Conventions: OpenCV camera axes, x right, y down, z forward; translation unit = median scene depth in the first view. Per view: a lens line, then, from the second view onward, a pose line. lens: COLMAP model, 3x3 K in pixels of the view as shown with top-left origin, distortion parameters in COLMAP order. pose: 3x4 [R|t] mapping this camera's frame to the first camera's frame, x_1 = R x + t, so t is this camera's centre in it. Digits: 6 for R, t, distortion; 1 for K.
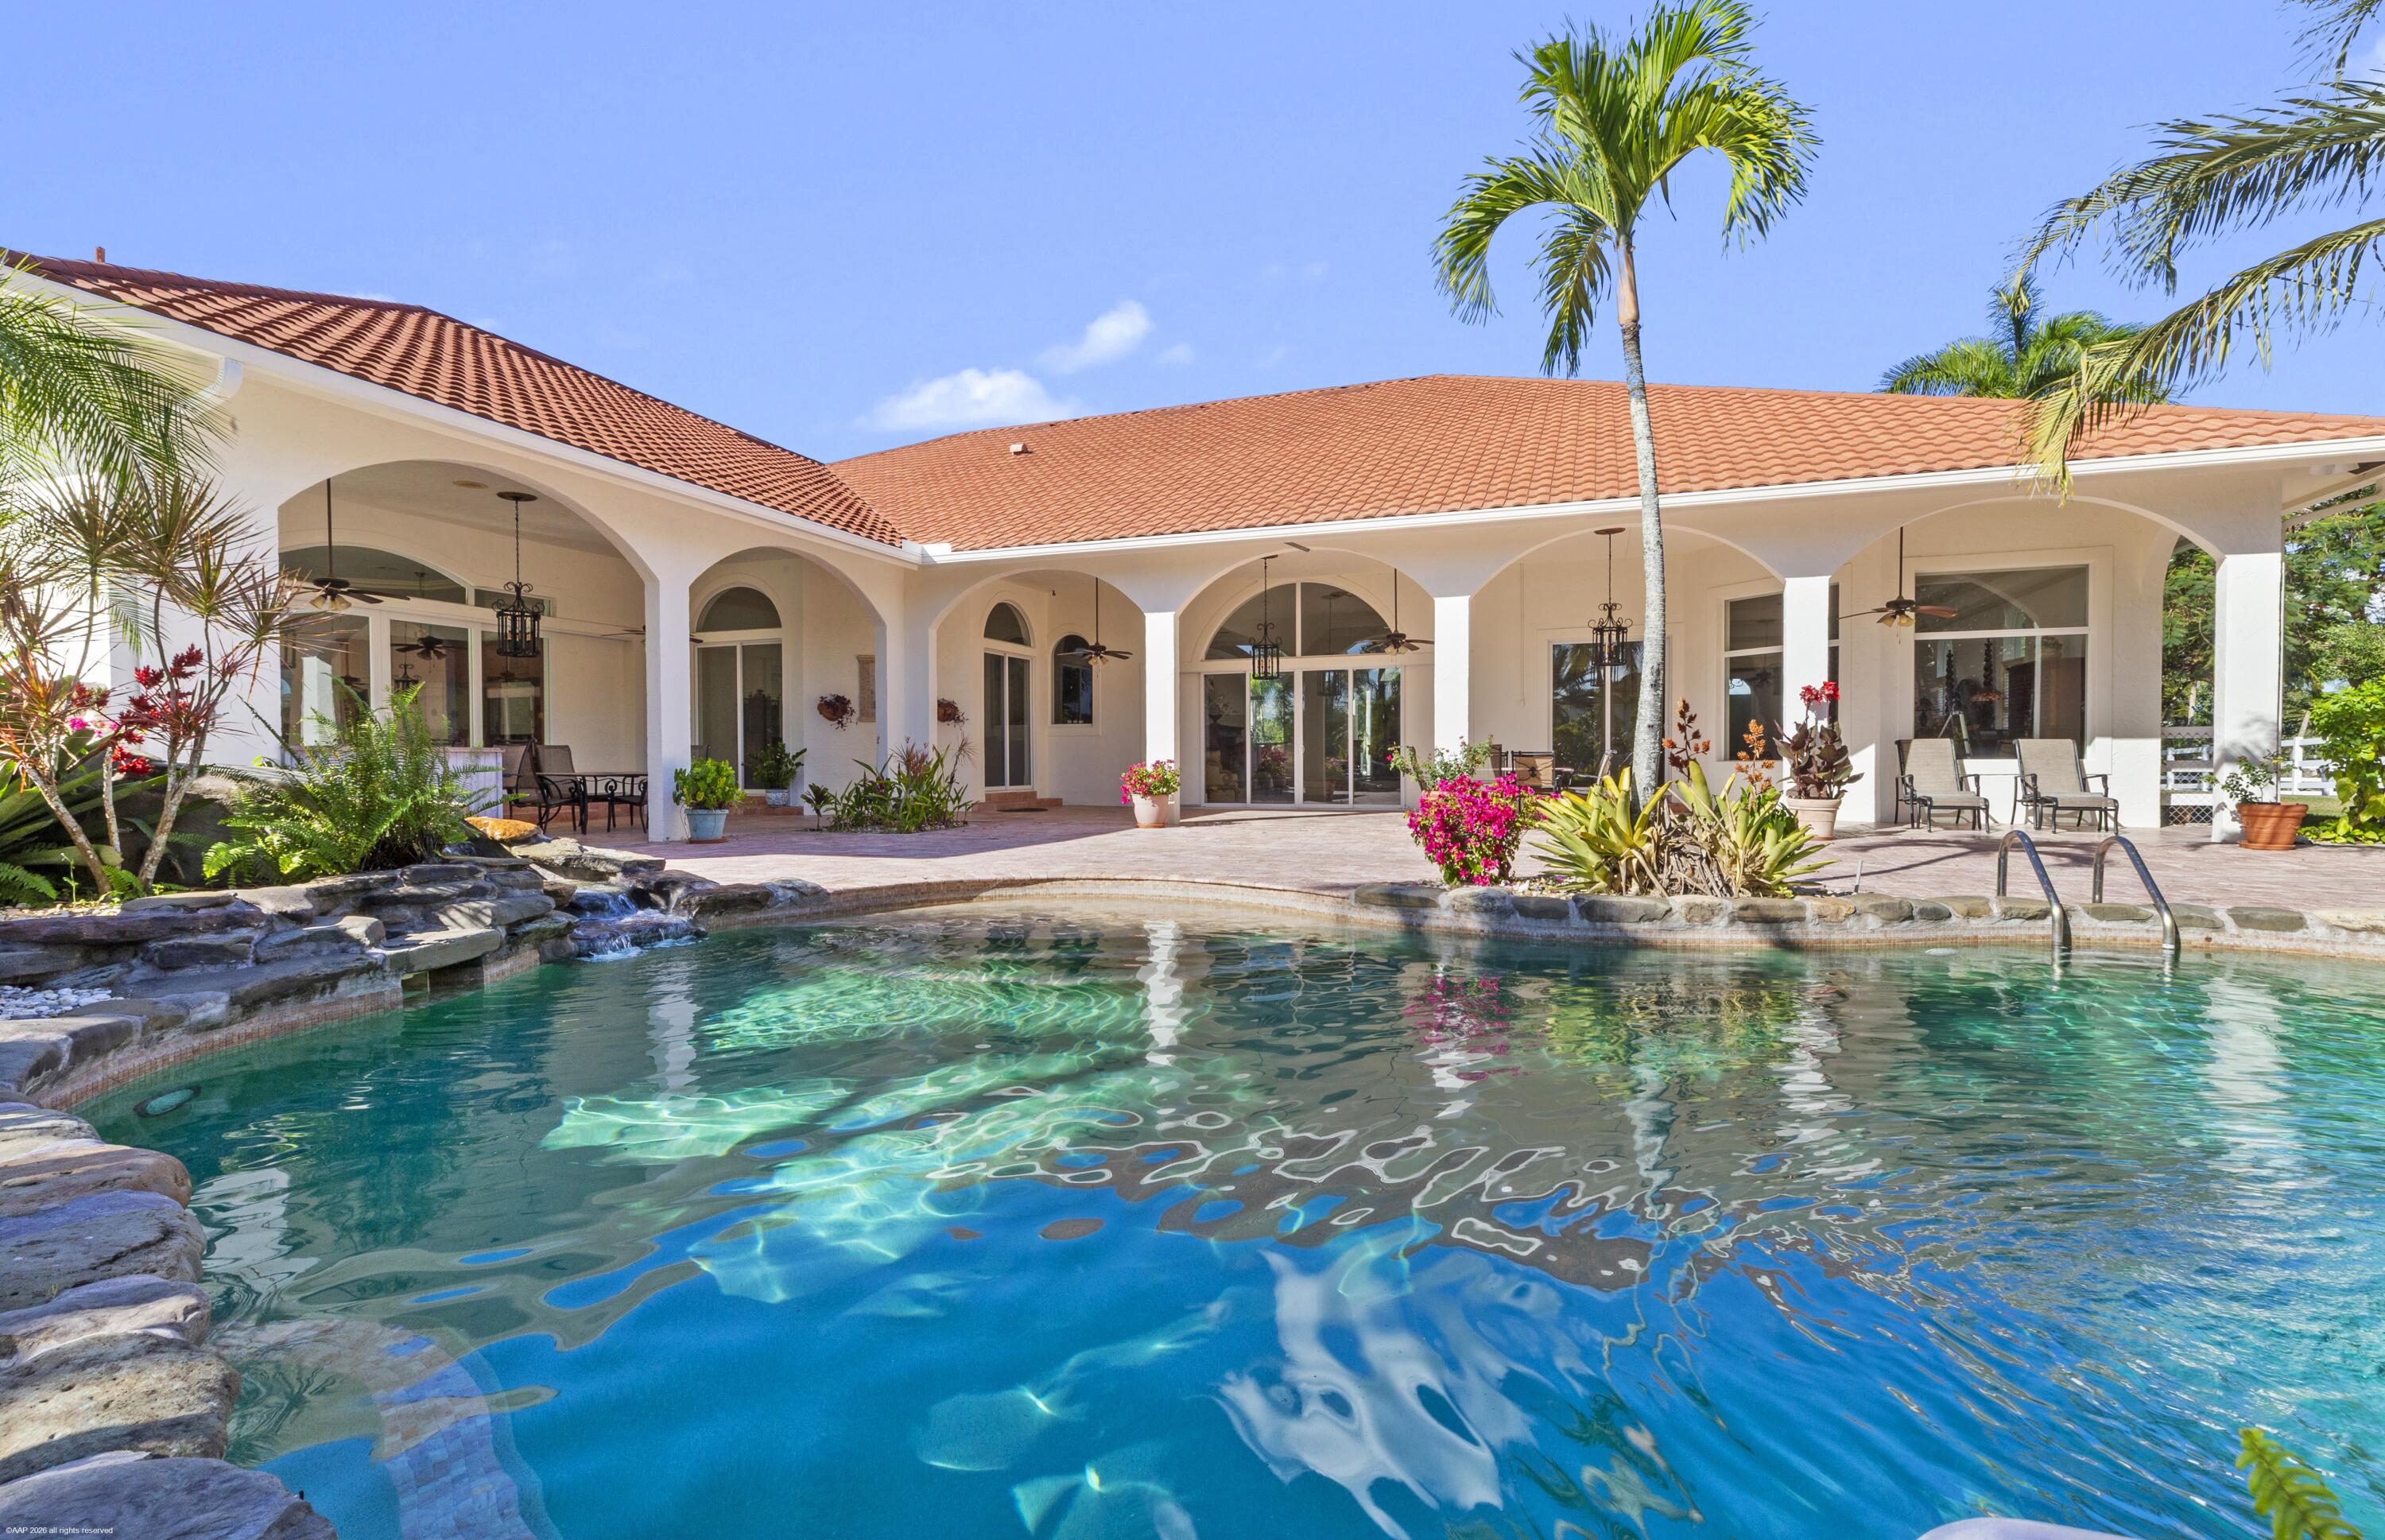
lens RADIAL K [[1107.0, 0, 1192.5], [0, 1107.0, 770.0], [0, 0, 1]] dist [0.000614, 0.000184]
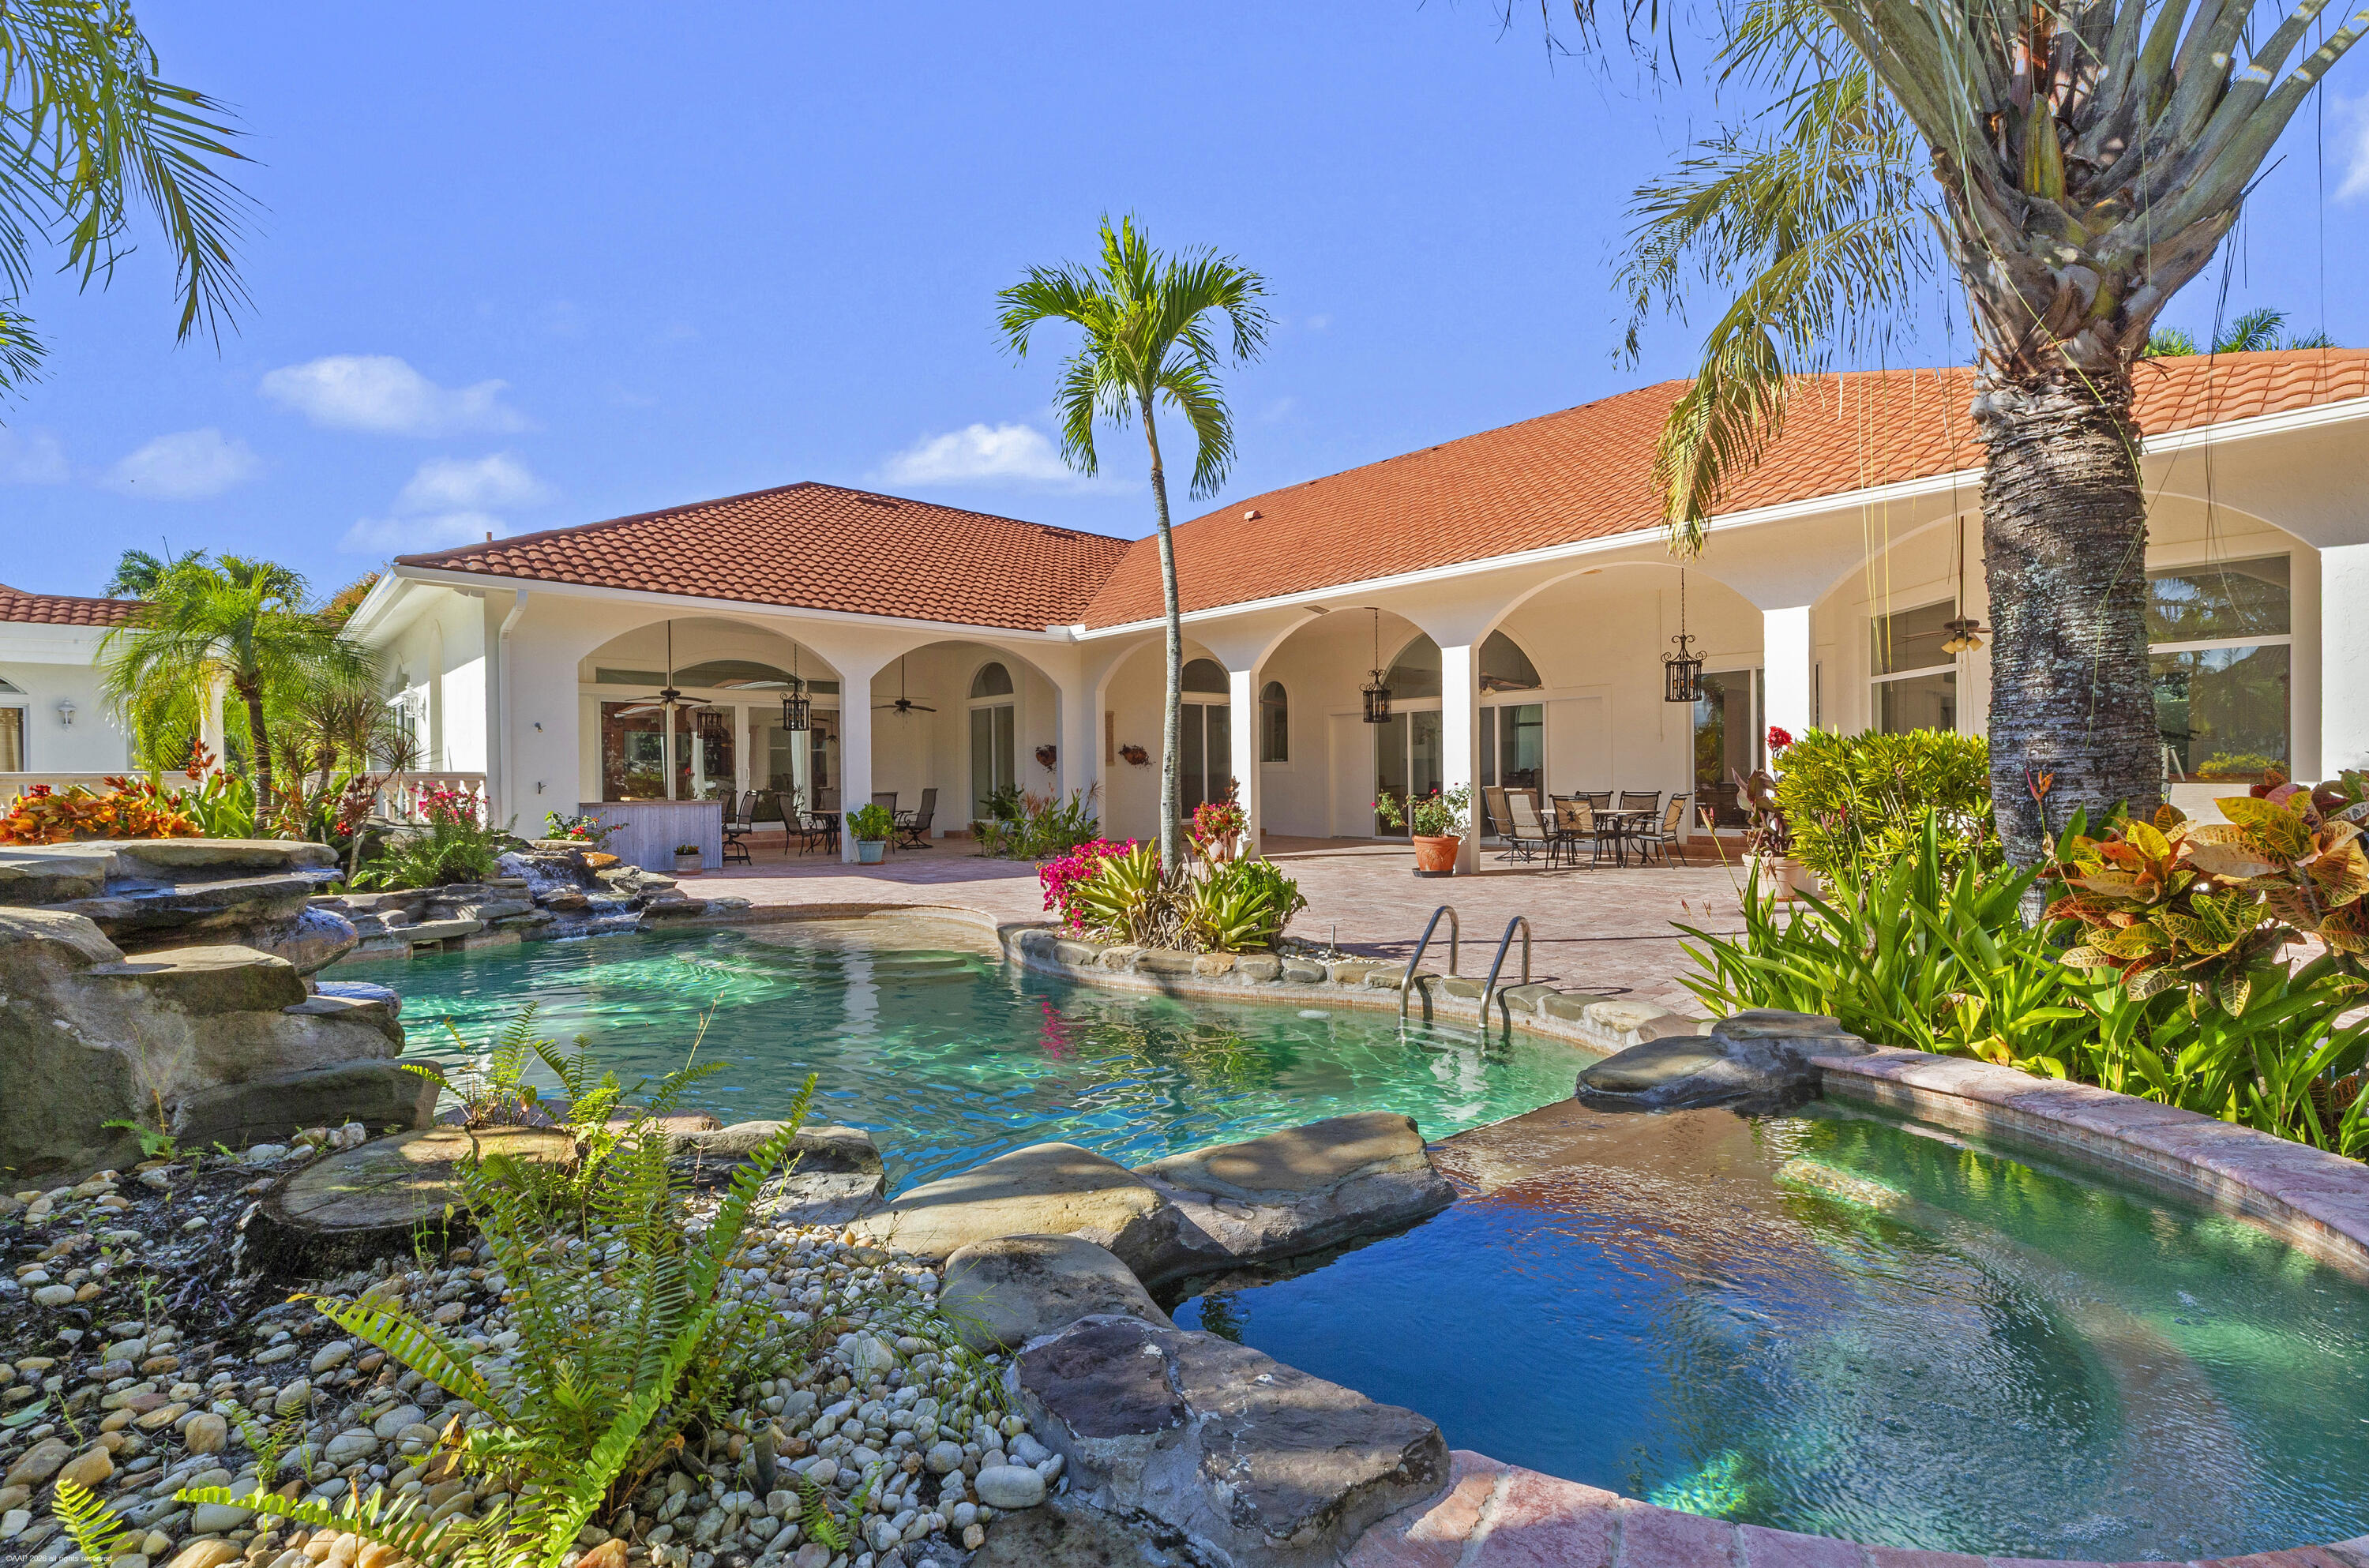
lens RADIAL K [[1099.4, 0, 1184.5], [0, 1099.4, 784.0], [0, 0, 1]] dist [-0.000108, -0.000112]
pose [[0.880867, -0.002973, -0.473354, 1.088890], [0.003911, 0.999992, 0.000999, -0.069028], [0.473347, -0.002731, 0.880872, -0.046894]]
